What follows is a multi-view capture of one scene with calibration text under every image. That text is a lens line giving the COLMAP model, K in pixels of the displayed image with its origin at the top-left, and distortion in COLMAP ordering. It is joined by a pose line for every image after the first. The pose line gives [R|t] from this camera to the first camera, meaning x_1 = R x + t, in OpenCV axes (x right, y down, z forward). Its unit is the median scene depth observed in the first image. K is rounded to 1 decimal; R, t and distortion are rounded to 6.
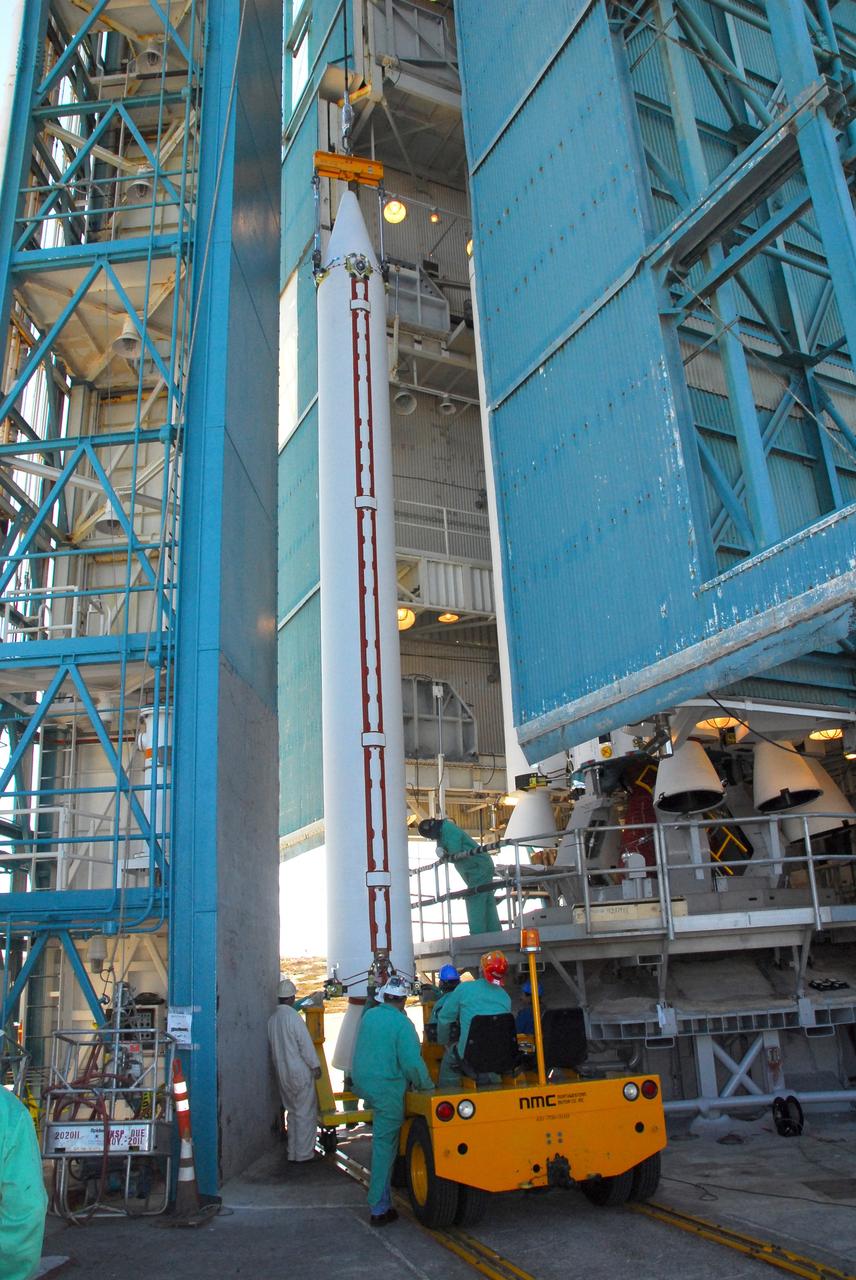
lens RADIAL K [[998.3, 0, 419.7], [0, 998.3, 649.1], [0, 0, 1]] dist [-0.164813, 0.127899]
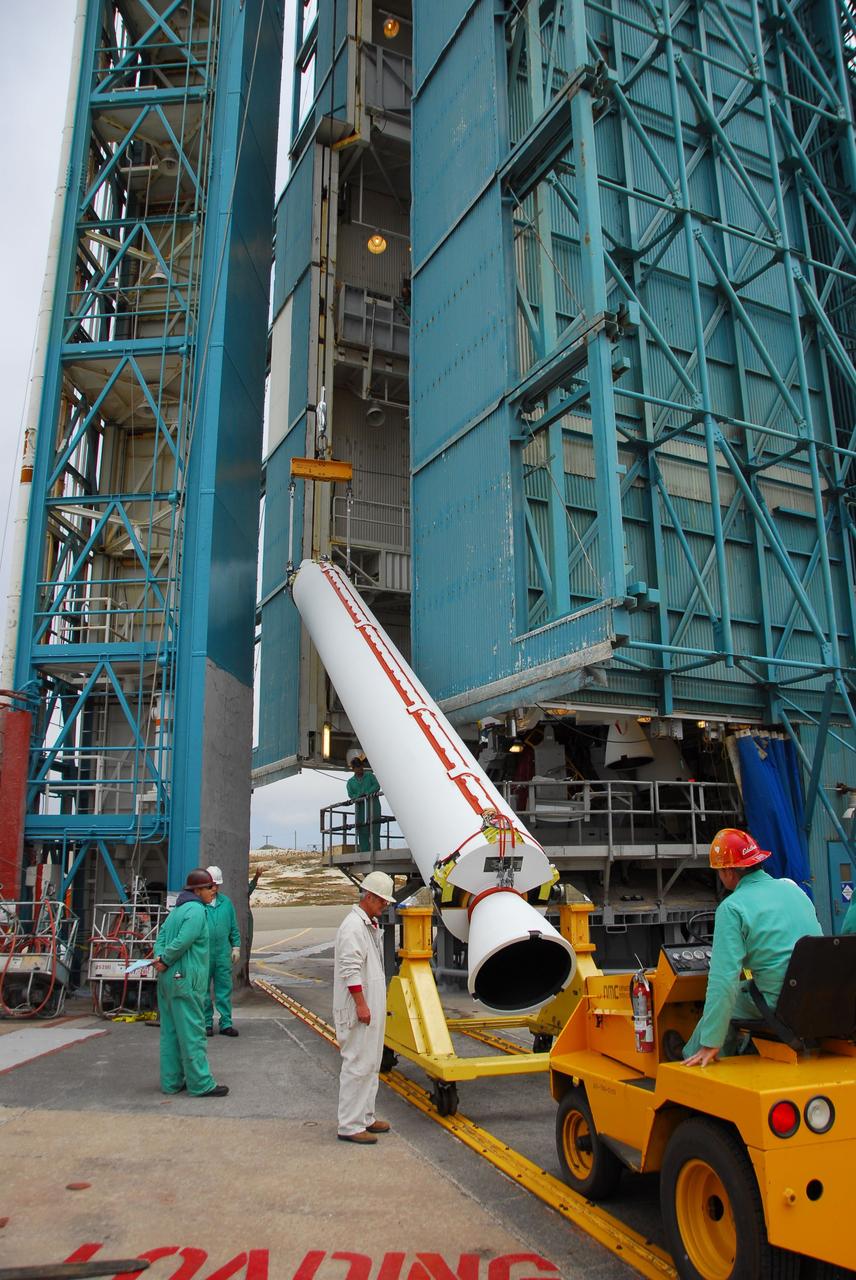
lens RADIAL K [[991.2, 0, 440.6], [0, 991.2, 640.4], [0, 0, 1]] dist [-0.161717, 0.118492]
pose [[0.999323, 0.036765, 0.001460, 0.132595], [-0.036752, 0.995473, 0.087648, -0.151625], [0.001769, -0.087642, 0.996150, -0.420614]]
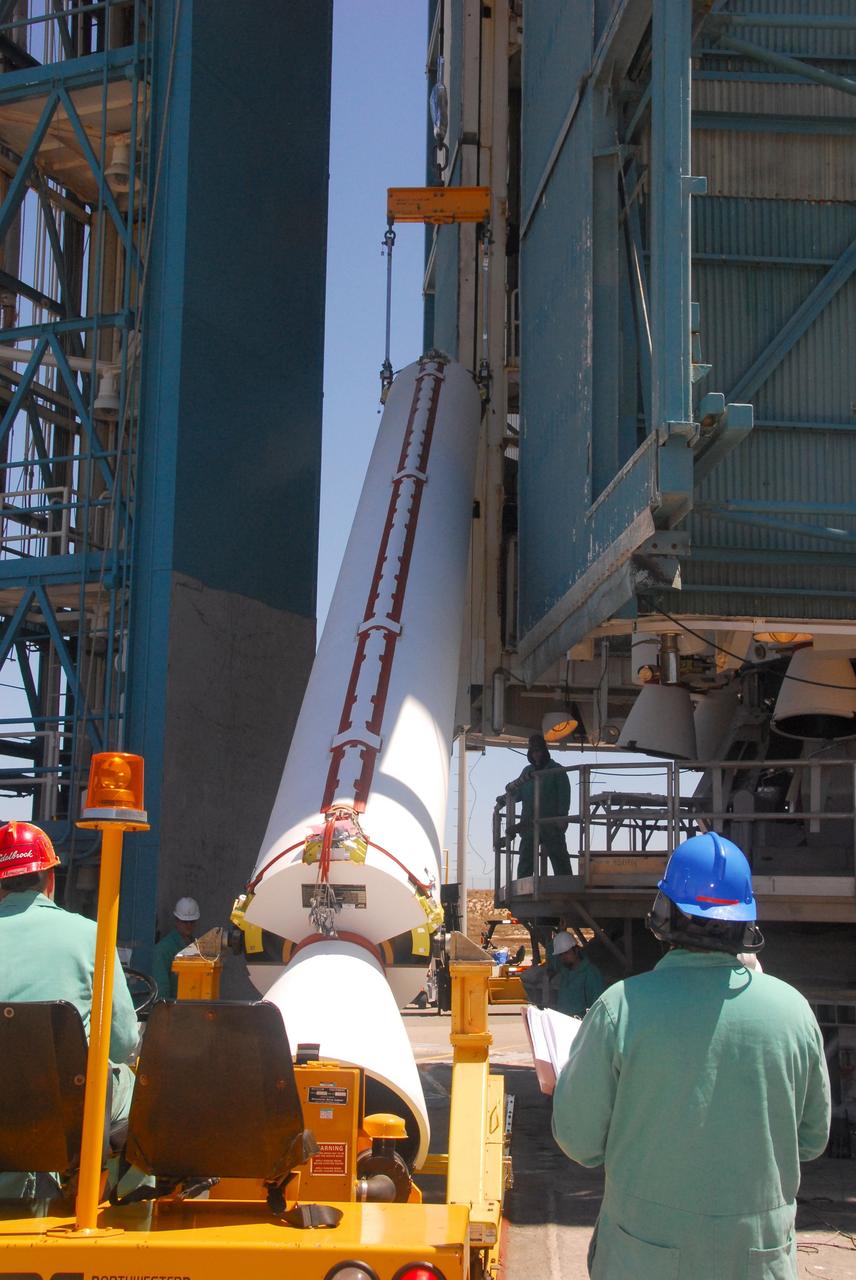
lens RADIAL K [[1657.3, 0, 428.0], [0, 1657.3, 640.0], [0, 0, 1]] dist [-0.012710, 0.834823]
pose [[0.936822, 0.001048, -0.349804, 0.528032], [0.052865, 0.988086, 0.144539, -0.136405], [0.345788, -0.153899, 0.925606, -0.348075]]
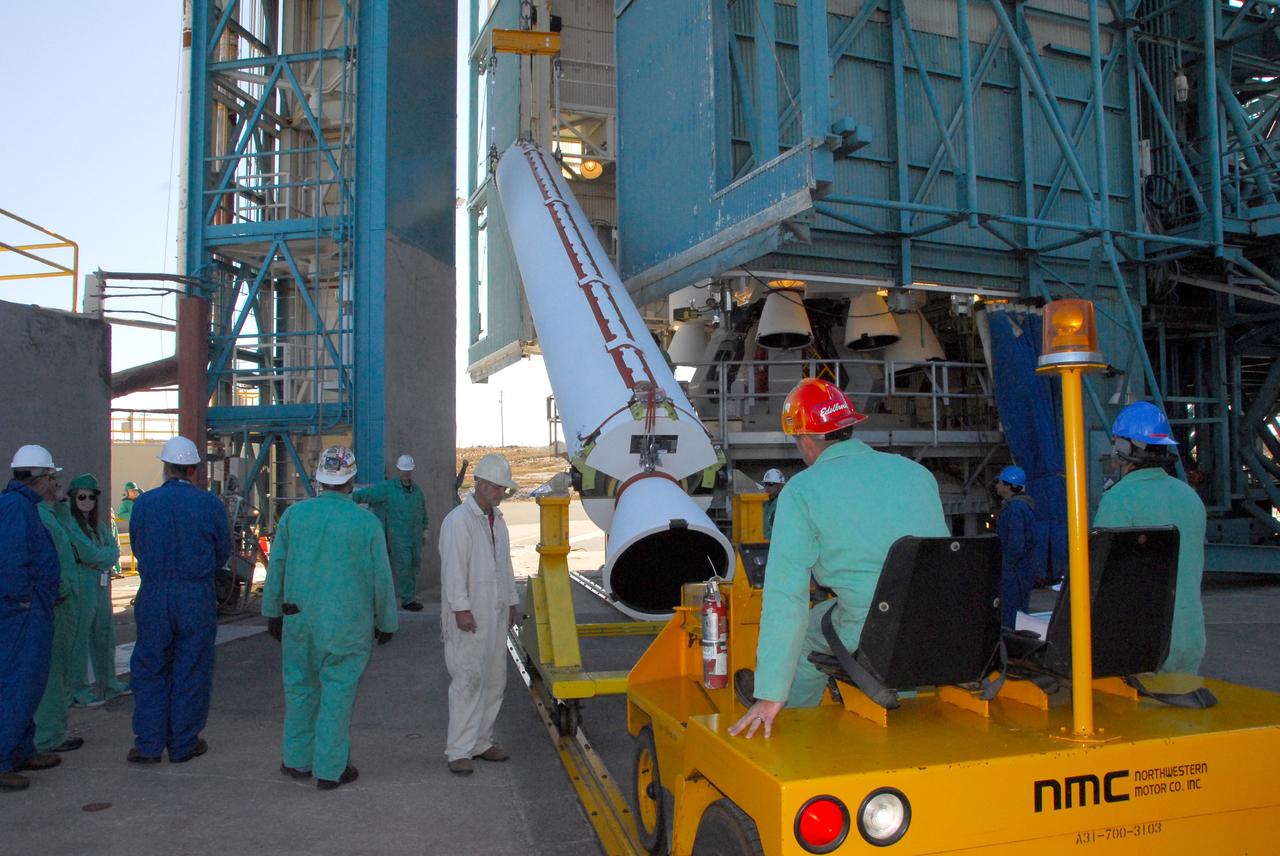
lens RADIAL K [[1000.9, 0, 642.7], [0, 1000.9, 434.1], [0, 0, 1]] dist [-0.154754, 0.116775]
pose [[0.996157, 0.029555, -0.082446, 0.243440], [-0.004897, 0.958667, 0.284489, -0.106188], [0.087447, -0.282992, 0.955128, -0.298340]]
